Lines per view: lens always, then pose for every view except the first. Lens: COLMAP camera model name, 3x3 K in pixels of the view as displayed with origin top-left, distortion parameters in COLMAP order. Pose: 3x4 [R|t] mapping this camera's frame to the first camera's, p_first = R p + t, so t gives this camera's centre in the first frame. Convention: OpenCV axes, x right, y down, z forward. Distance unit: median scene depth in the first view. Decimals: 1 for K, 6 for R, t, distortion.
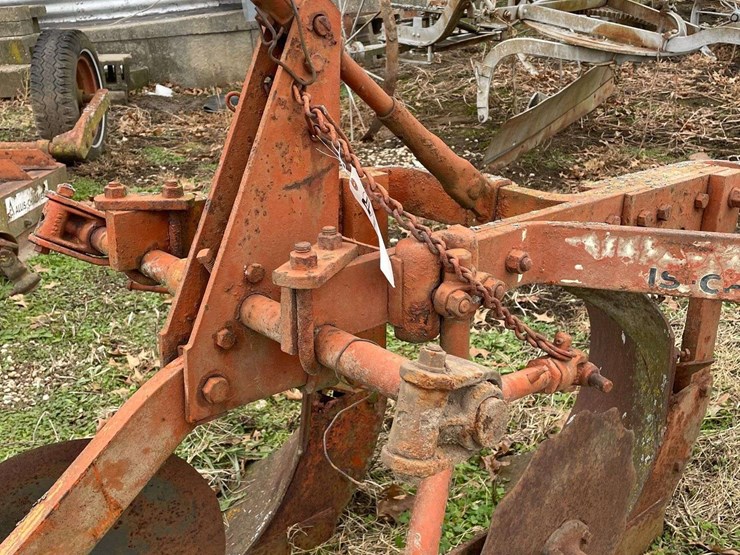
lens RADIAL K [[734.2, 0, 365.5], [0, 734.2, 284.4], [0, 0, 1]] dist [0.130804, -0.218872]
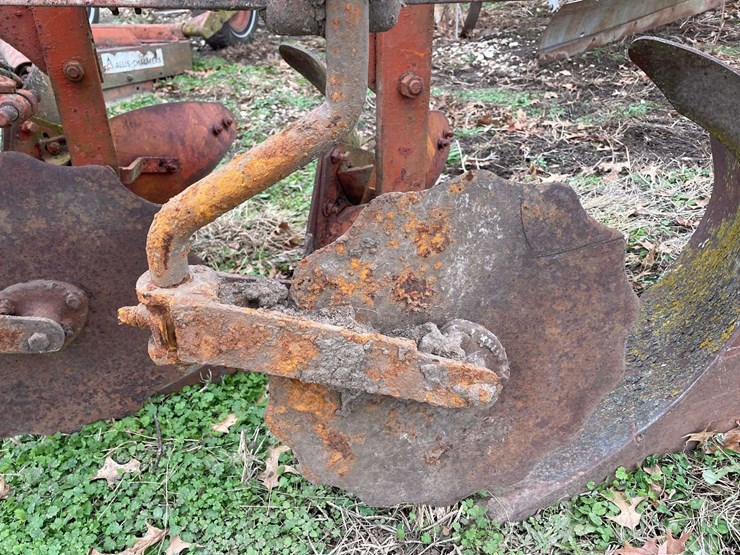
lens RADIAL K [[555.3, 0, 367.3], [0, 555.3, 284.8], [0, 0, 1]] dist [0.068801, -0.086239]
pose [[0.934138, 0.155407, -0.321301, 0.240944], [-0.100817, 0.978459, 0.180150, 0.041826], [0.342376, -0.135892, 0.929684, 0.129321]]
